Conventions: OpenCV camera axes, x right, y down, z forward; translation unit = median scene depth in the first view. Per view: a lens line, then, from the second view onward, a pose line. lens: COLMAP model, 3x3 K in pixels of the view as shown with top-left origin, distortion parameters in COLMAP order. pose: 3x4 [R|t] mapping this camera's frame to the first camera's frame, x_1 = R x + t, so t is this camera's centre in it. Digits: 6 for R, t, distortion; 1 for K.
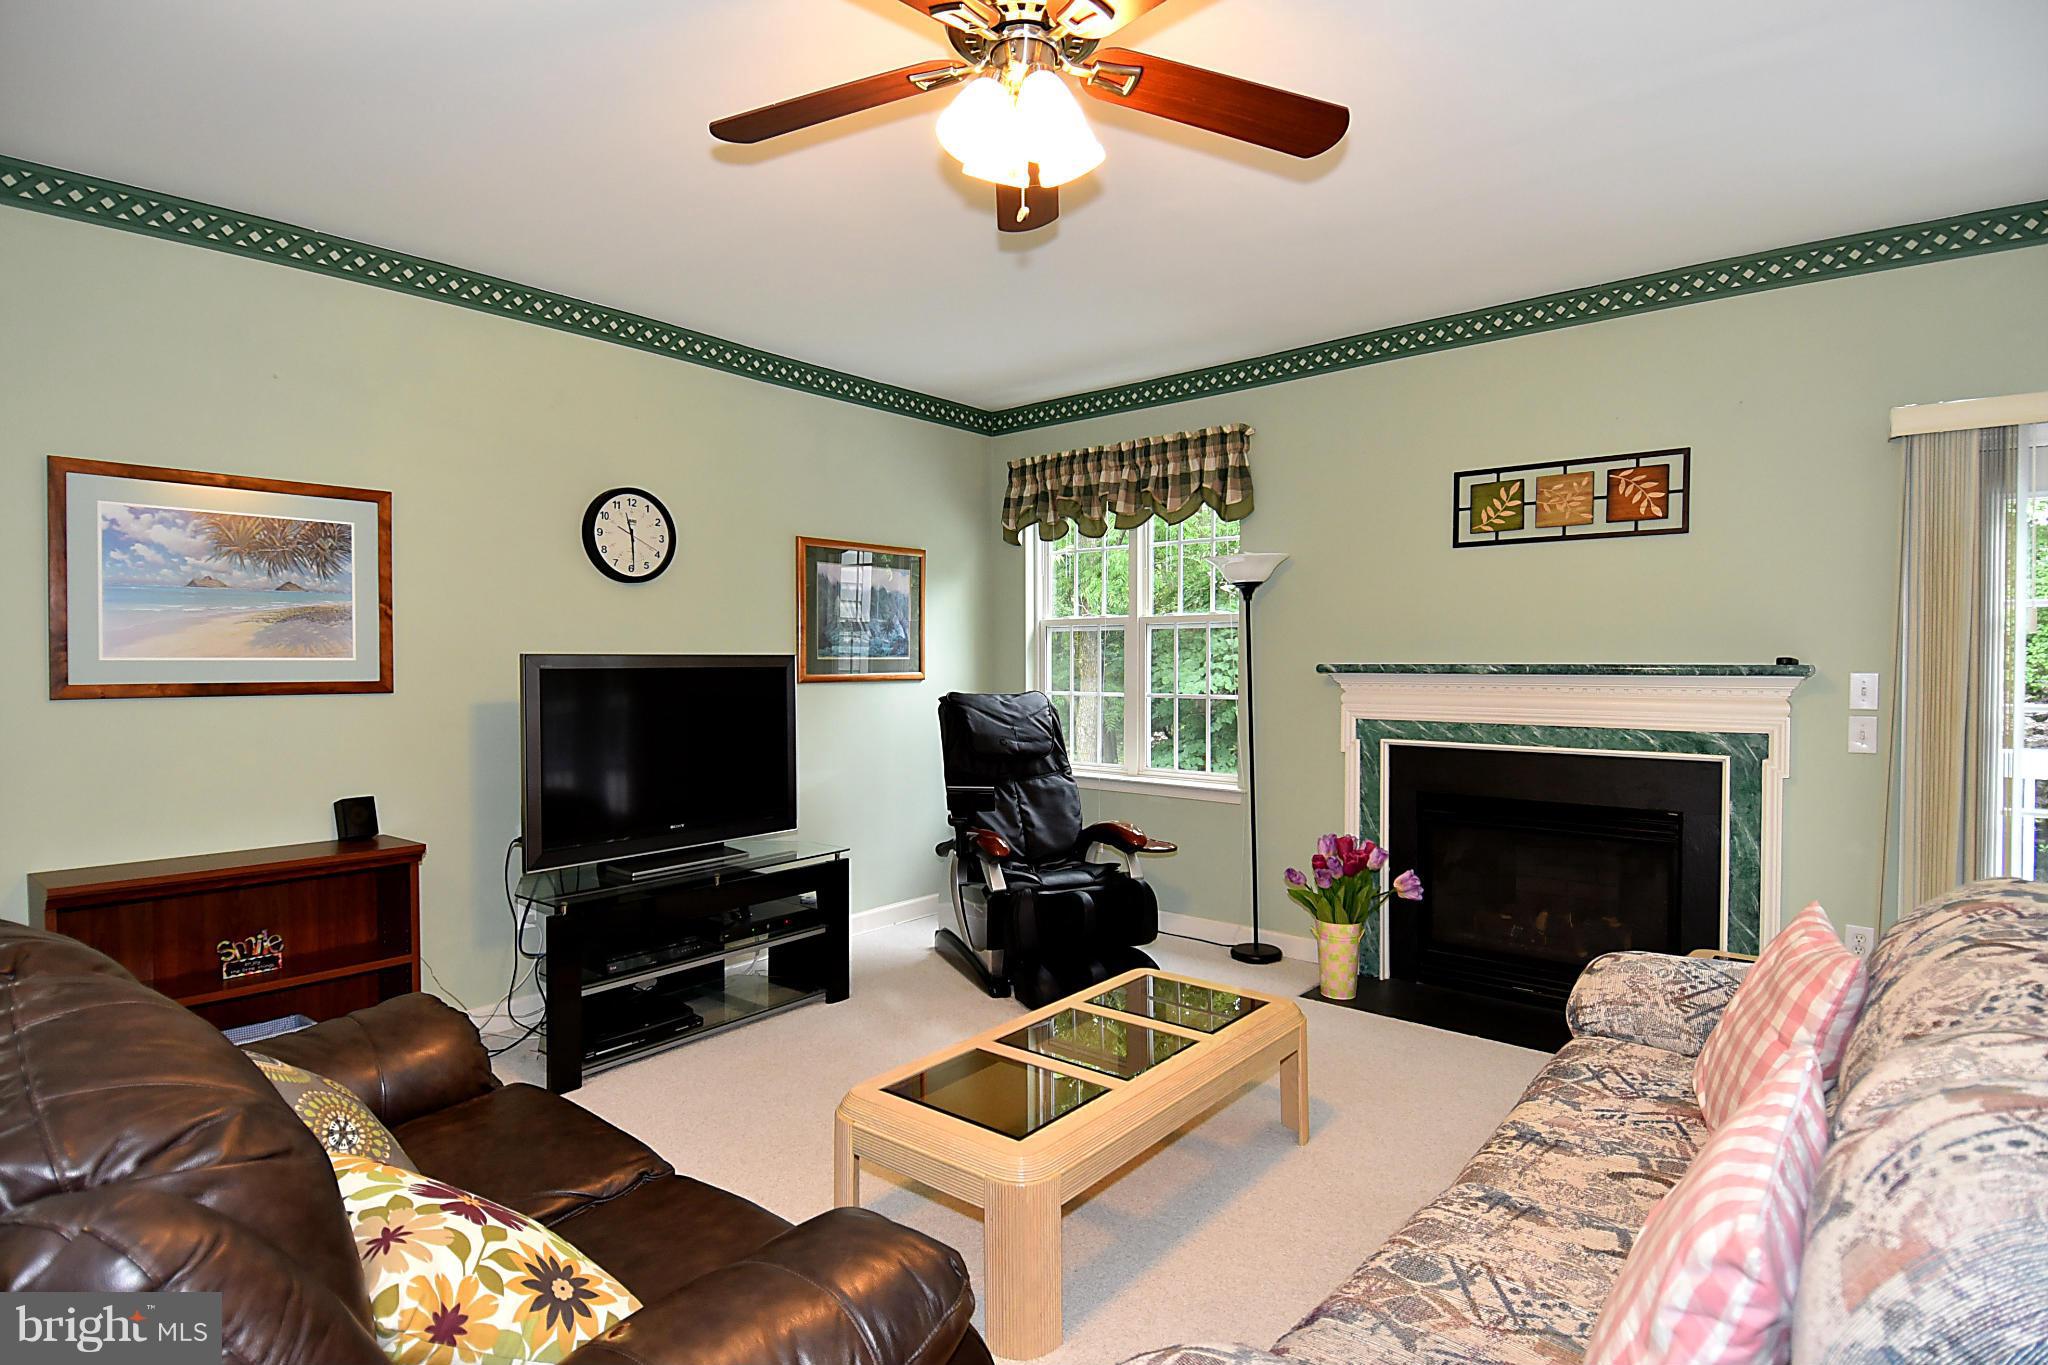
lens RADIAL K [[1055.6, 0, 1024.0], [0, 1055.6, 682.5], [0, 0, 1]] dist [0.081176, -0.093874]
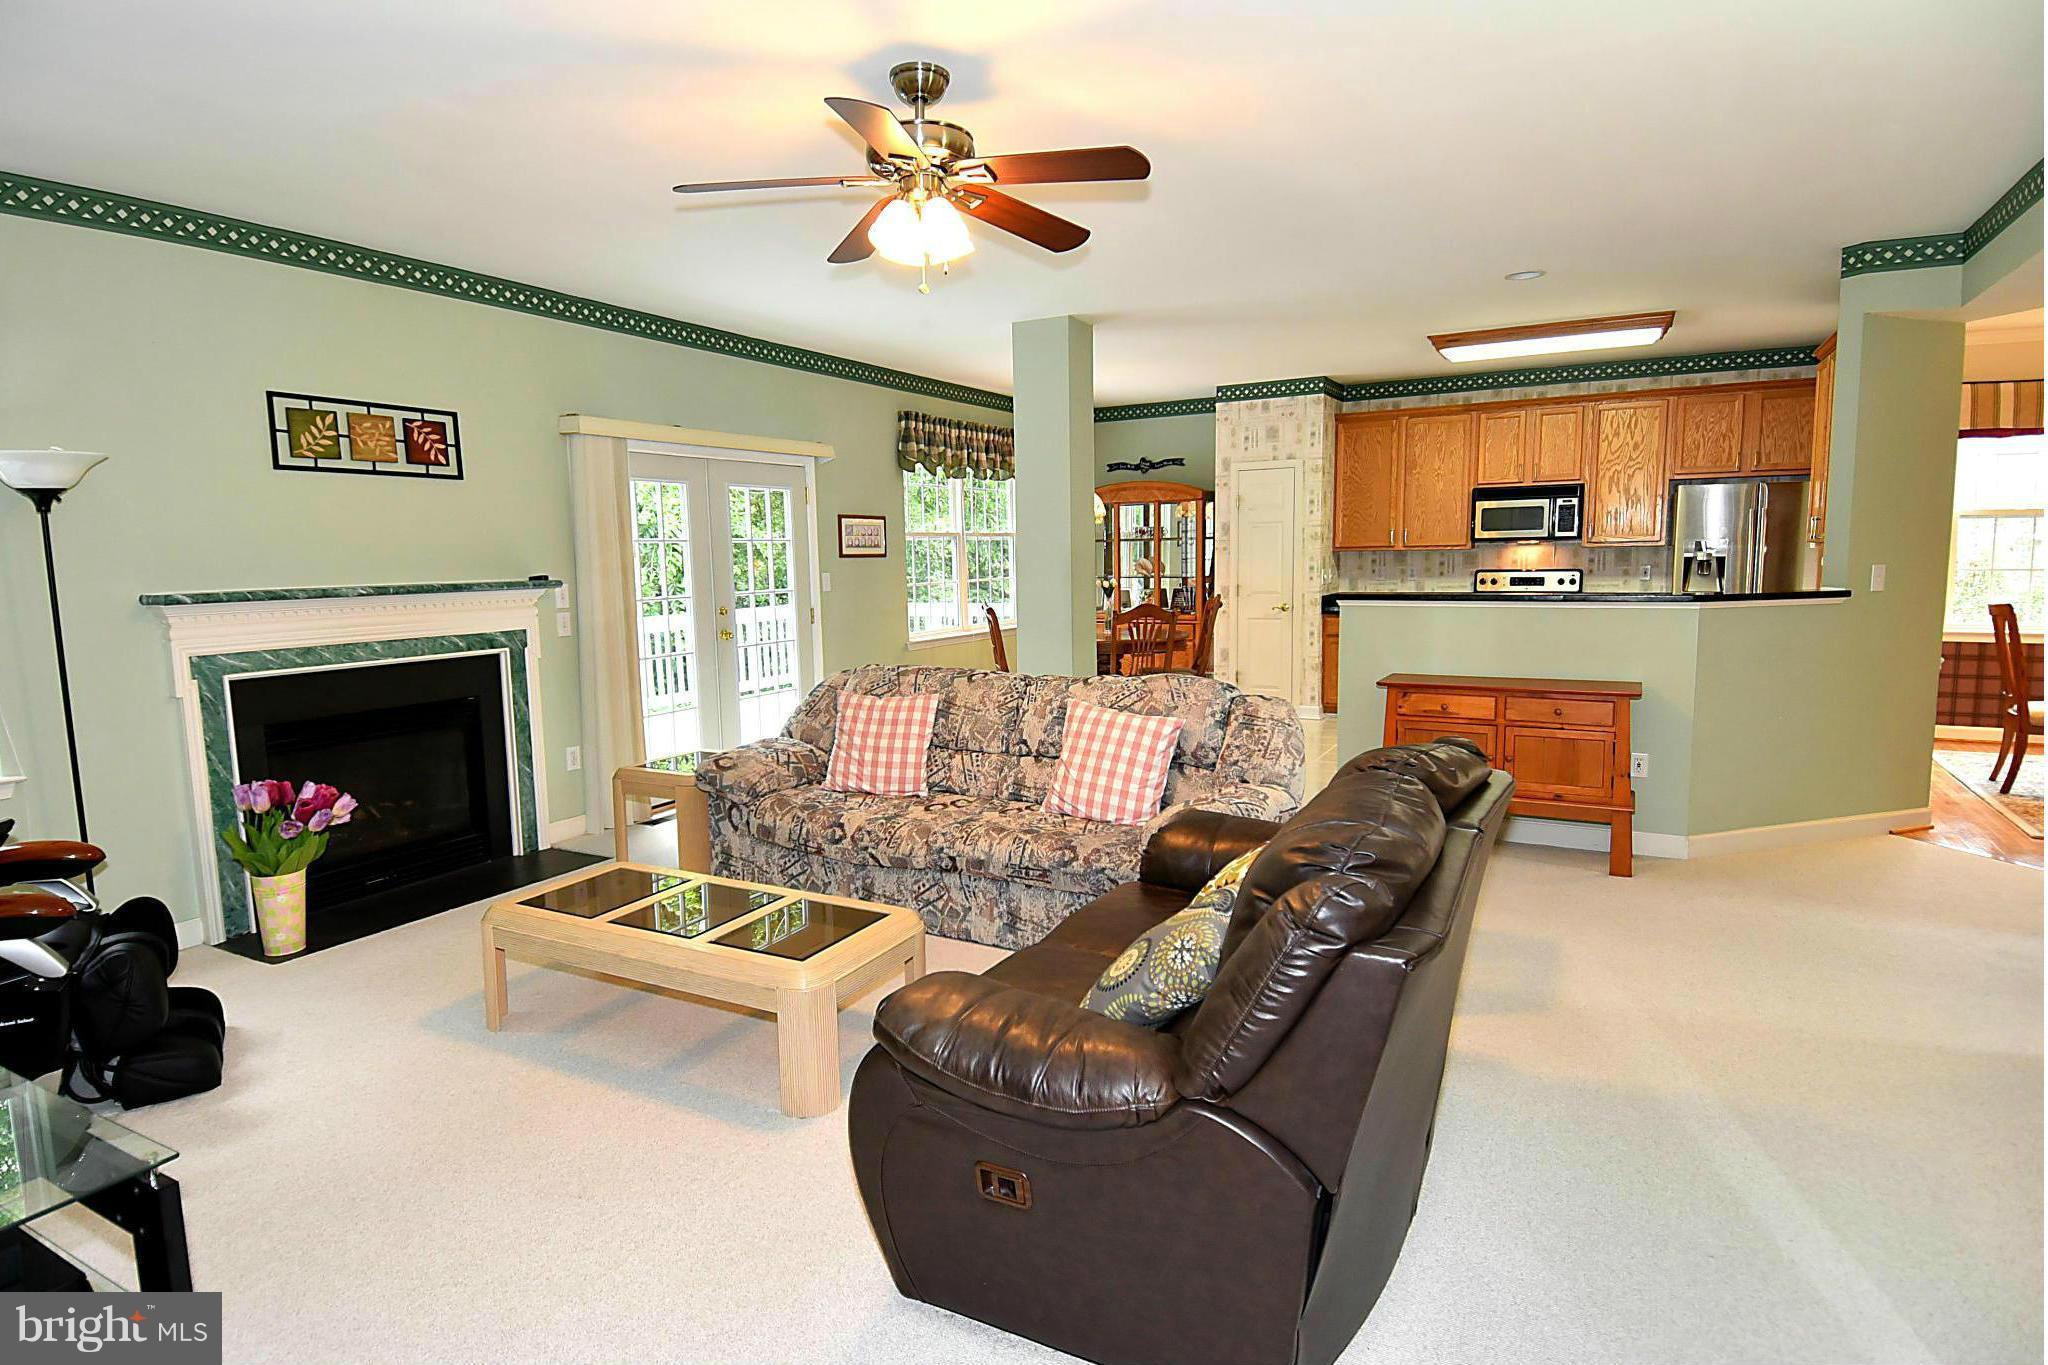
lens RADIAL K [[1082.3, 0, 1005.7], [0, 1082.3, 682.2], [0, 0, 1]] dist [0.054665, -0.061127]
pose [[-0.181784, -0.116734, 0.976385, -0.738253], [0.036886, 0.991420, 0.125400, -0.035587], [-0.982646, 0.058810, -0.175919, 0.550285]]
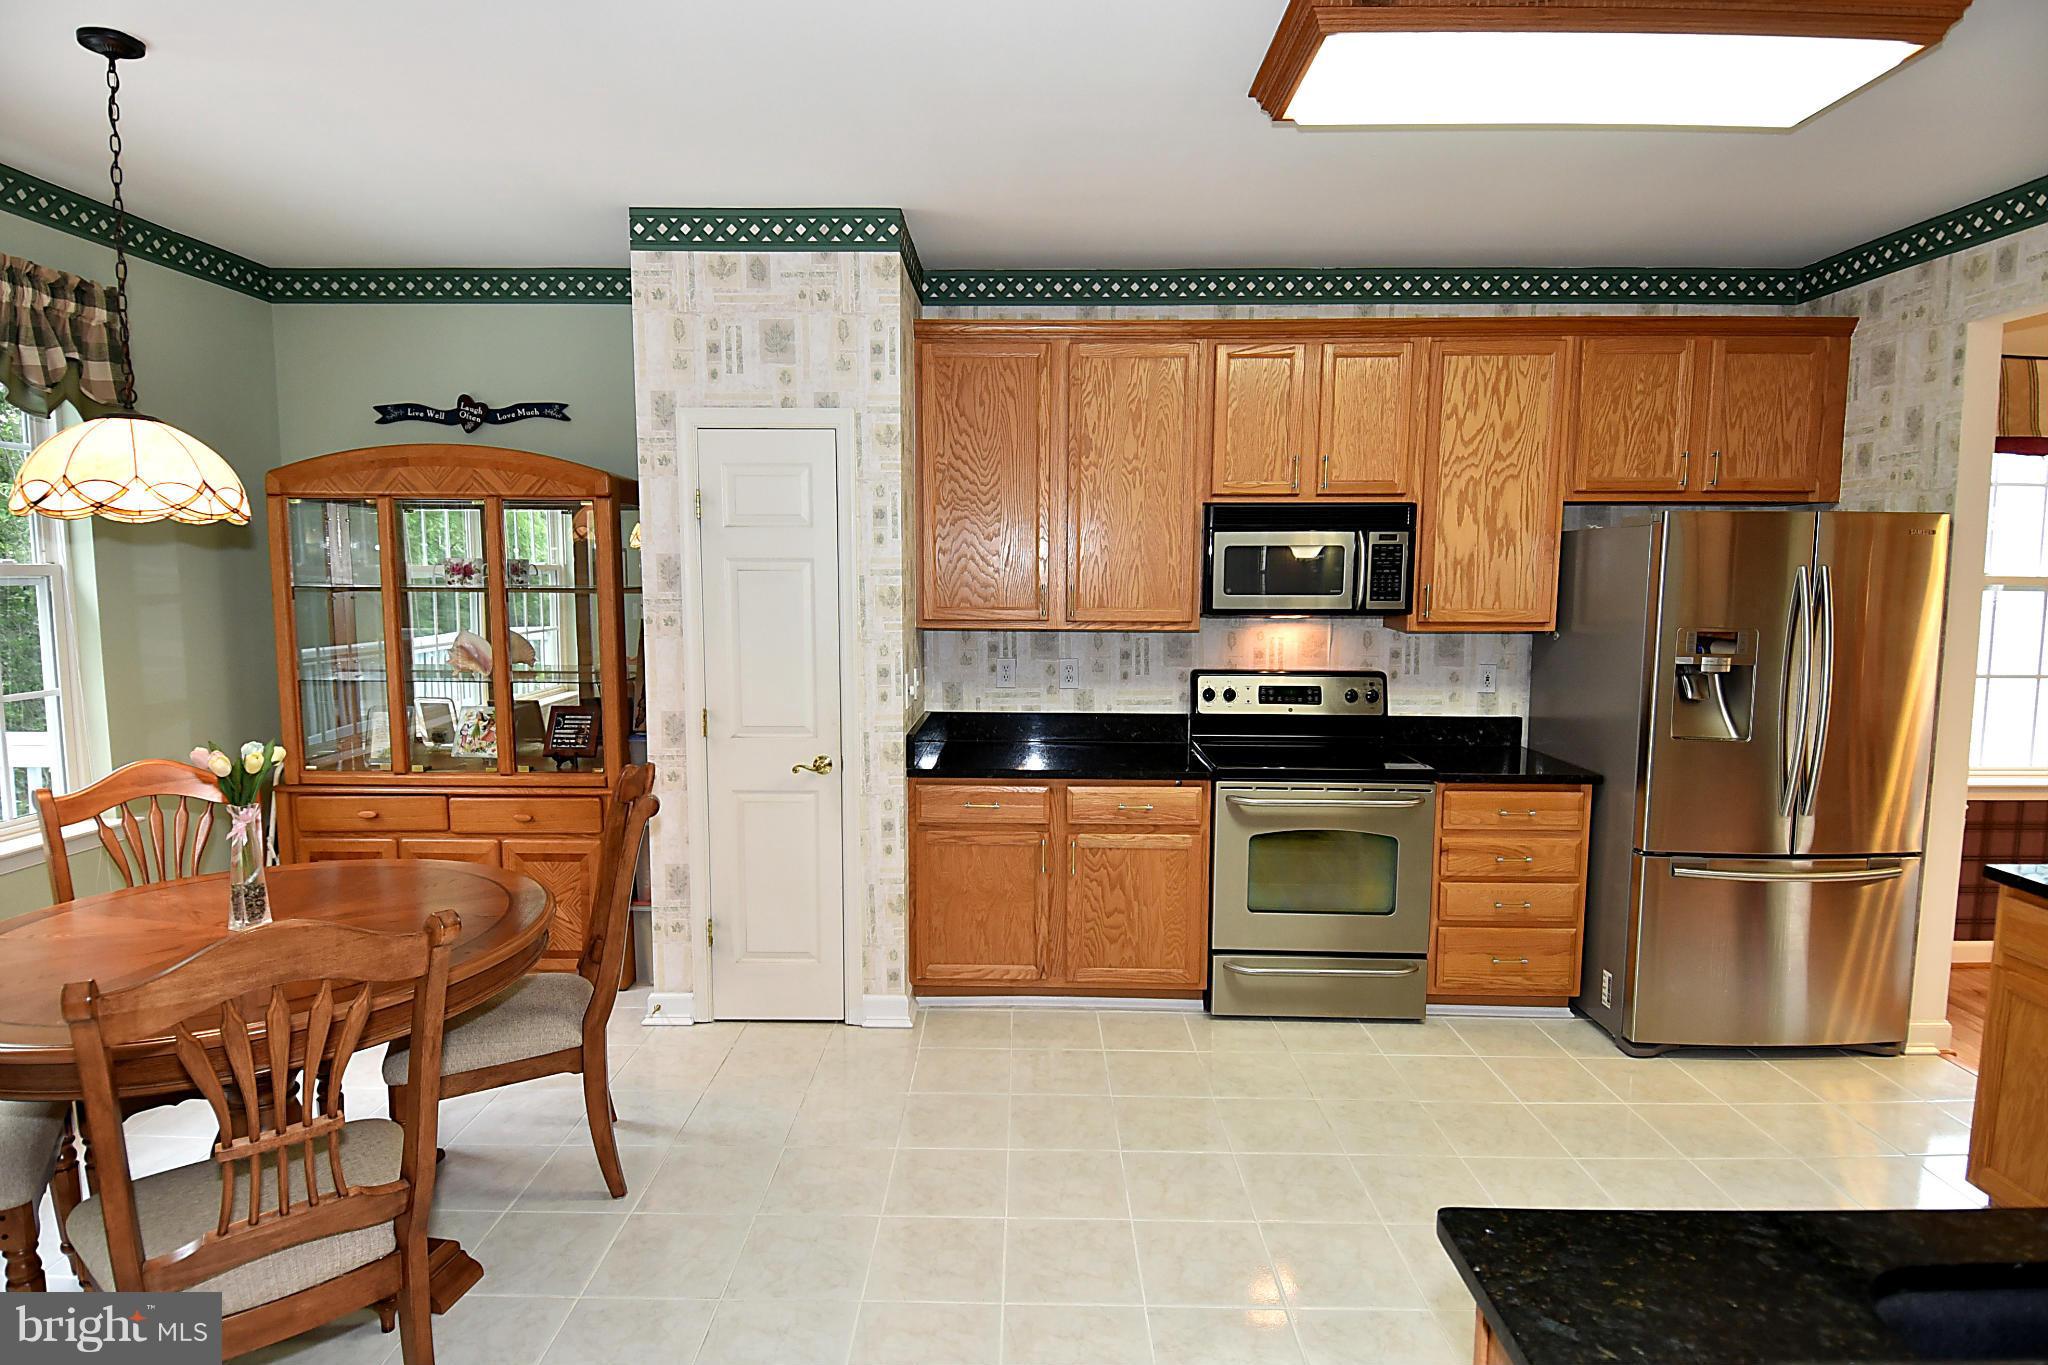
lens RADIAL K [[1063.9, 0, 1017.1], [0, 1063.9, 683.9], [0, 0, 1]] dist [0.051895, -0.054366]
pose [[-0.622178, -0.079911, 0.778787, 0.490386], [0.010652, 0.993821, 0.110486, -0.053696], [-0.782804, 0.077038, -0.617482, 0.035482]]
